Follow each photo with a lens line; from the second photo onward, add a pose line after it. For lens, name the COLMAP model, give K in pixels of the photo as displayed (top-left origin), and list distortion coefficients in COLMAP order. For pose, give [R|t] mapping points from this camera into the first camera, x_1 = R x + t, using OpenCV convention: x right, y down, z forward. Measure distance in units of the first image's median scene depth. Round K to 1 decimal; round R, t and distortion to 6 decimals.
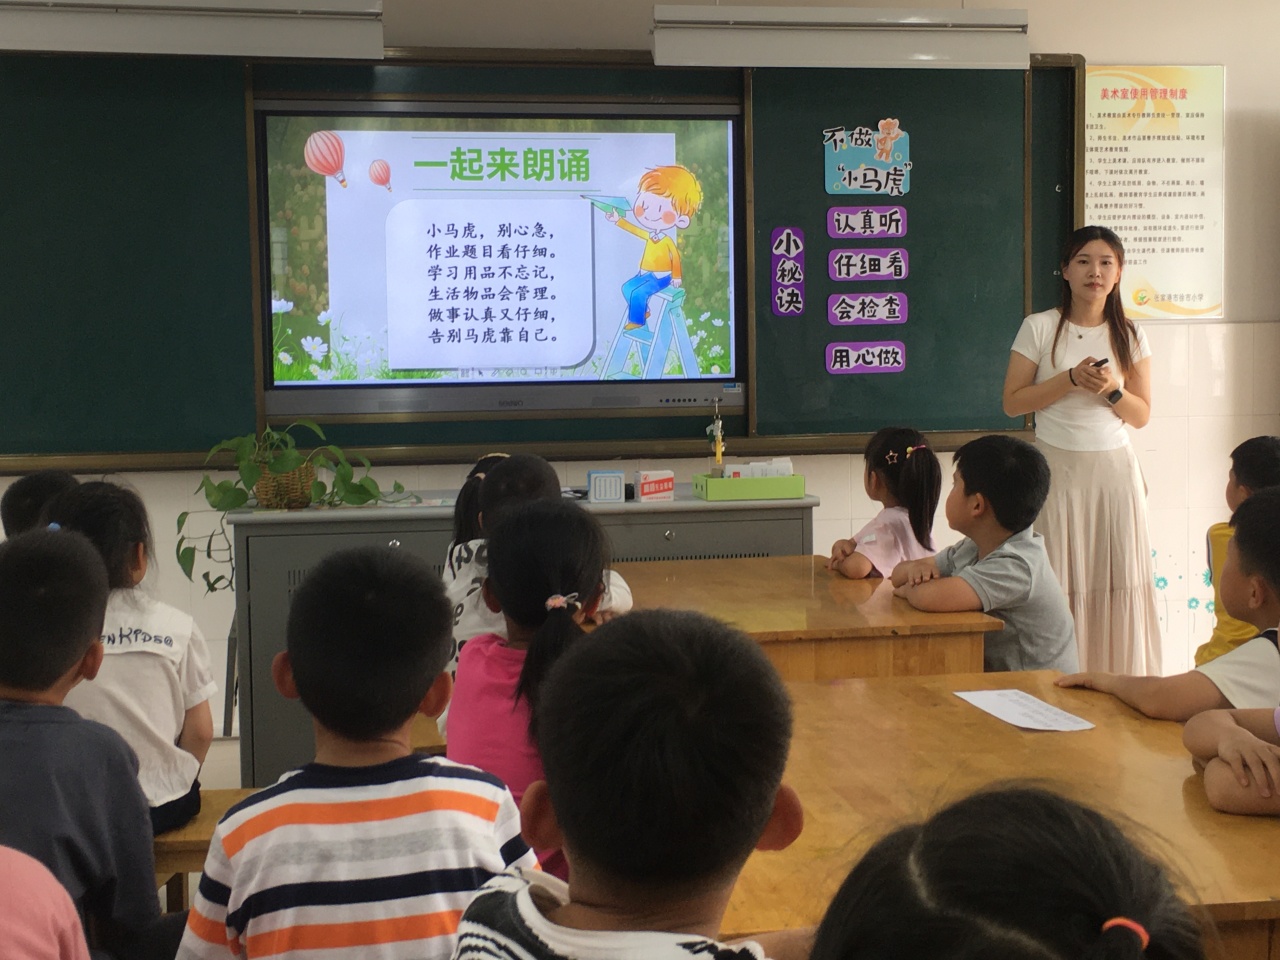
lens RADIAL K [[1796.1, 0, 640.1], [0, 1796.1, 479.0], [0, 0, 1]] dist [-0.004541, 0.000000]
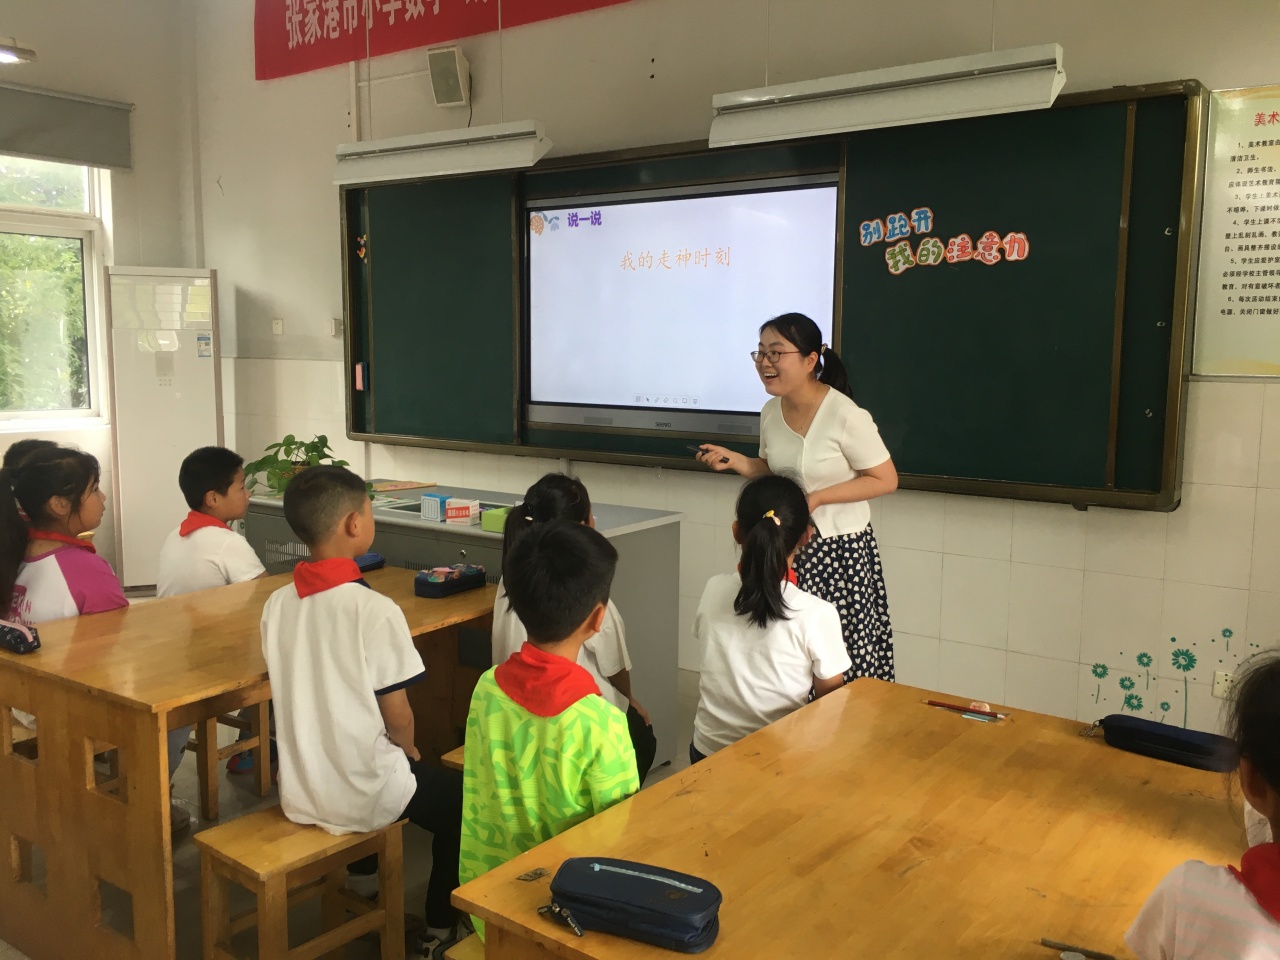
lens RADIAL K [[1111.3, 0, 640.3], [0, 1111.3, 480.5], [0, 0, 1]] dist [0.003179, -0.000946]
pose [[0.703368, 0.107178, -0.702700, 0.466670], [-0.065655, 0.994137, 0.085911, -0.067690], [0.707788, -0.014292, 0.706281, 0.412068]]
